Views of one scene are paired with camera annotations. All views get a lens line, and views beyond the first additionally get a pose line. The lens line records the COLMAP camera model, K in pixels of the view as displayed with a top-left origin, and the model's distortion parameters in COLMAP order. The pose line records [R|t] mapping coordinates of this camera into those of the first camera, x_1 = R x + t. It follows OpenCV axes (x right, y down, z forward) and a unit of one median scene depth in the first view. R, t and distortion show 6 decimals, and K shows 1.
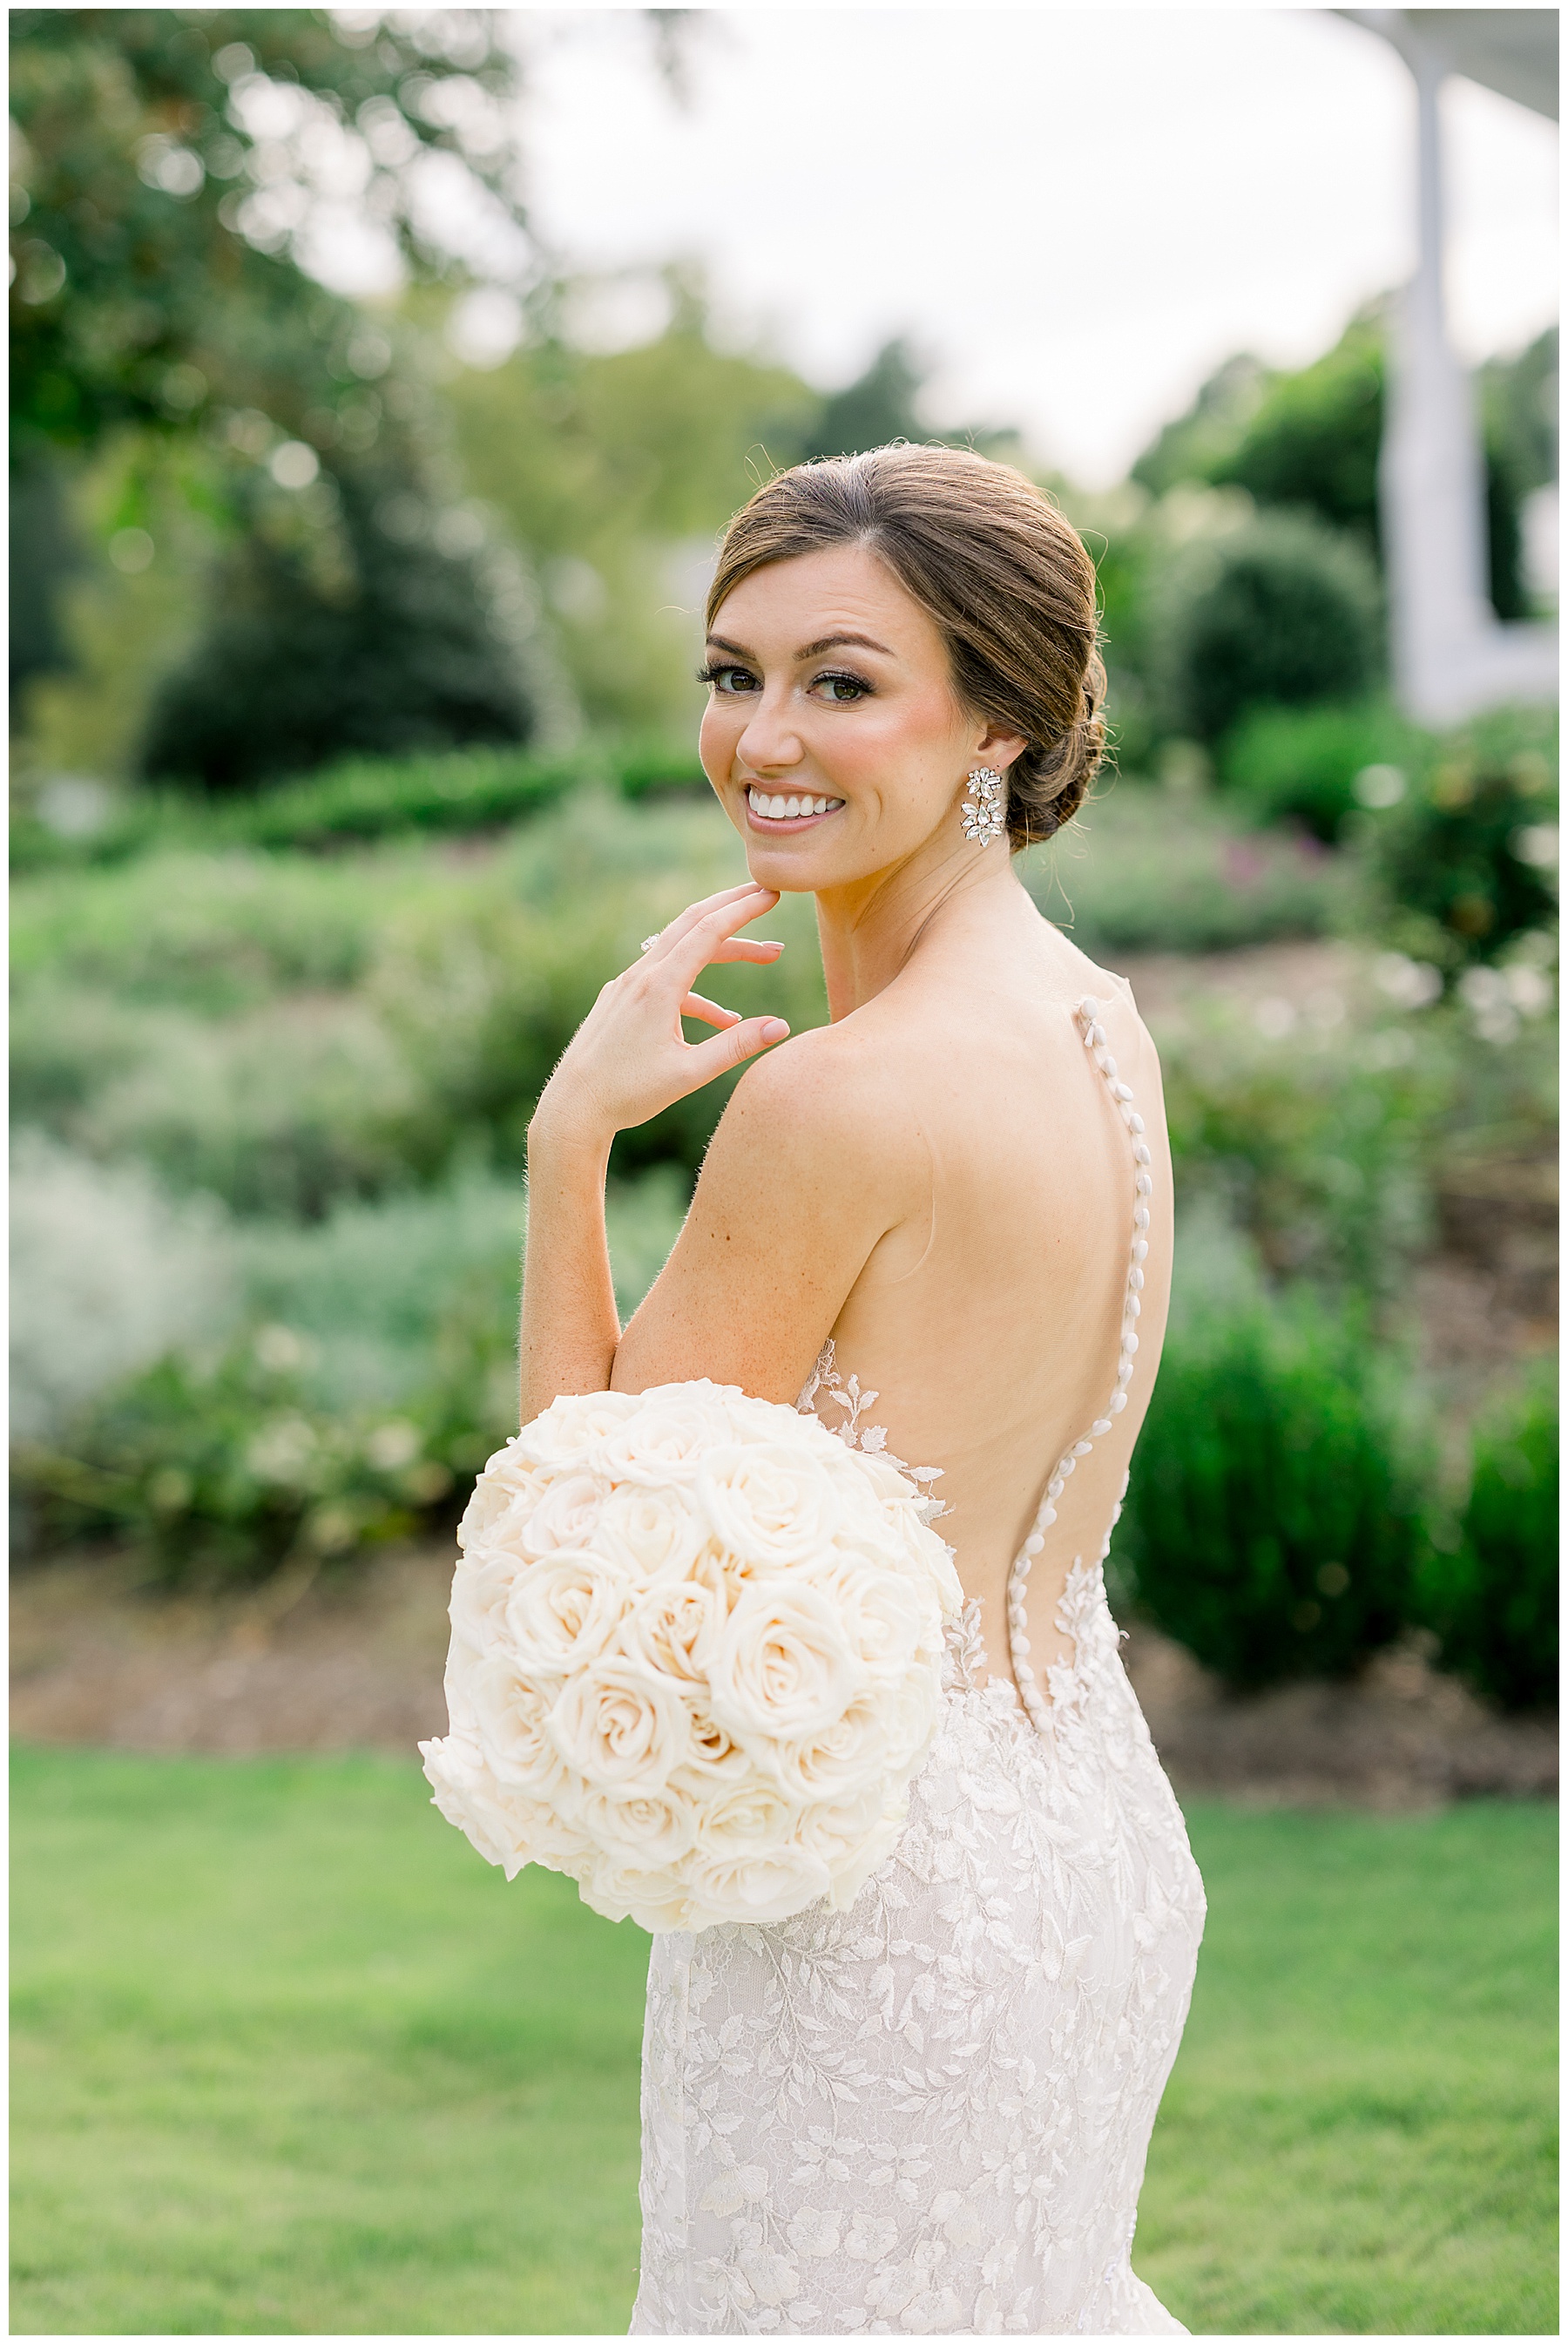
lens RADIAL K [[4149.8, 0, 729.9], [0, 4149.8, 1239.1], [0, 0, 1]] dist [0.013272, 0.125180]
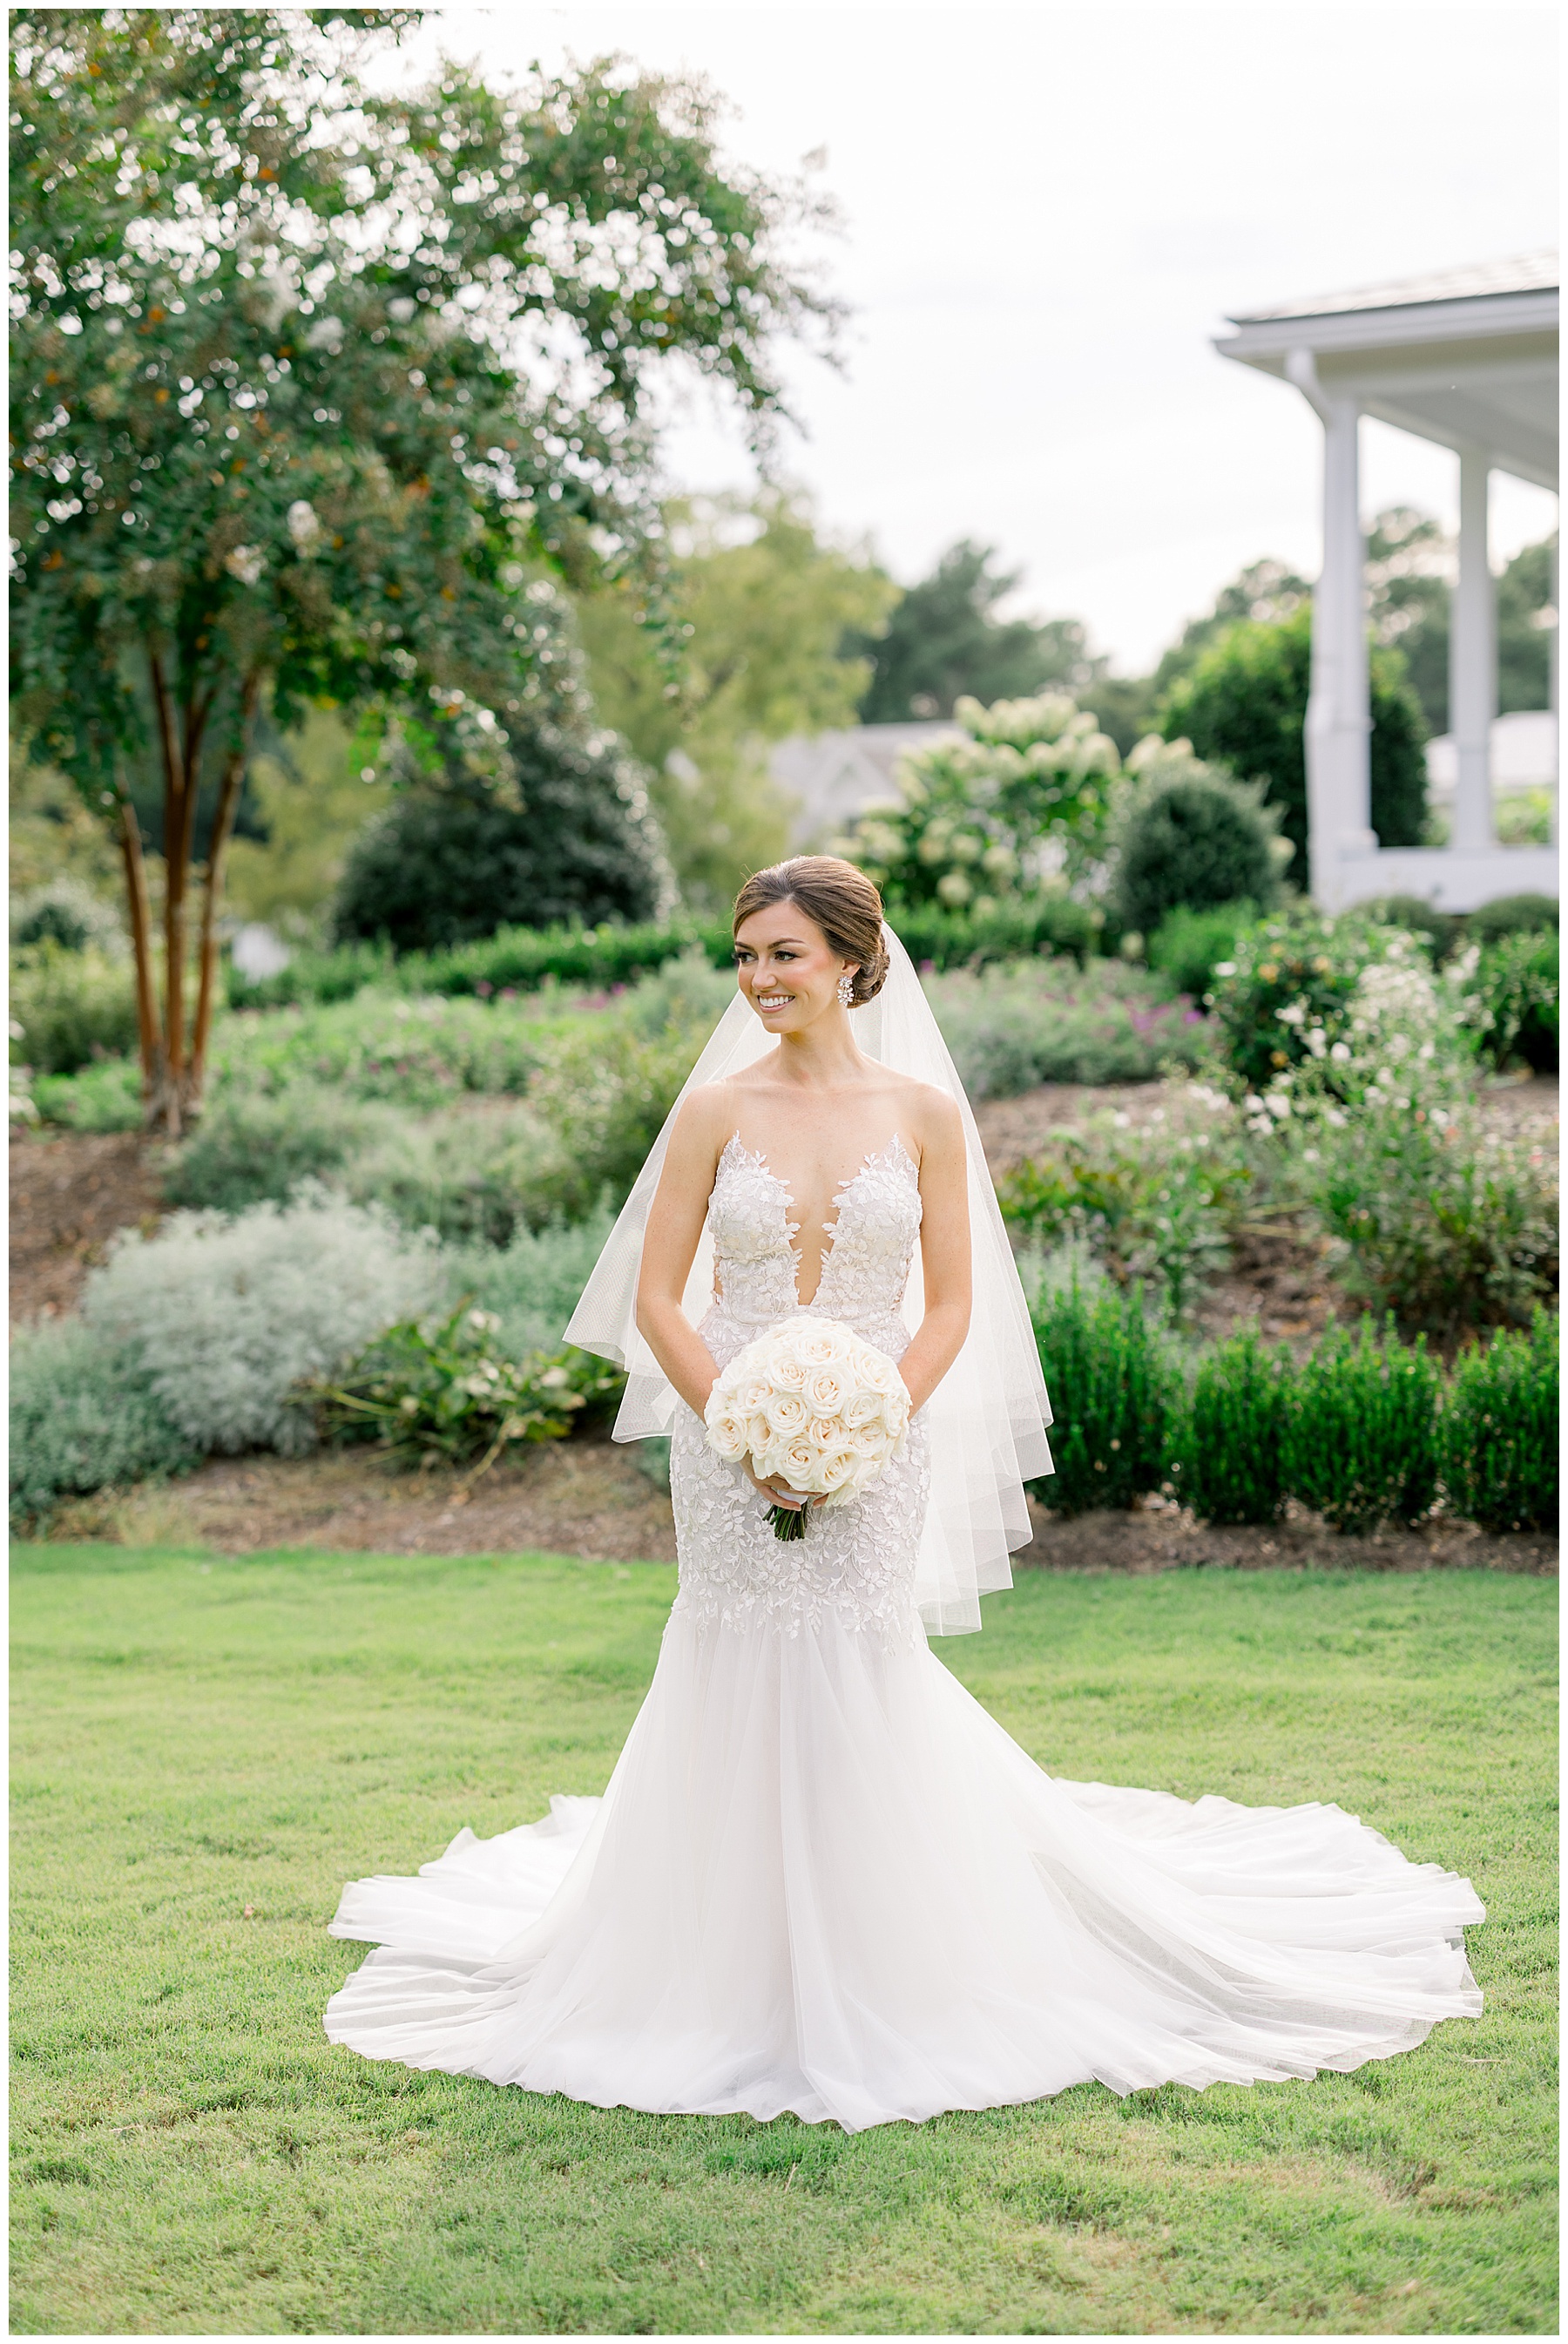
lens RADIAL K [[3865.8, 0, 784.2], [0, 3865.8, 1165.7], [0, 0, 1]] dist [0.015688, 0.045729]
pose [[0.999694, 0.023308, -0.008295, 0.014895], [-0.023676, 0.998597, -0.047376, 0.033128], [0.007179, 0.047558, 0.998843, -0.416809]]
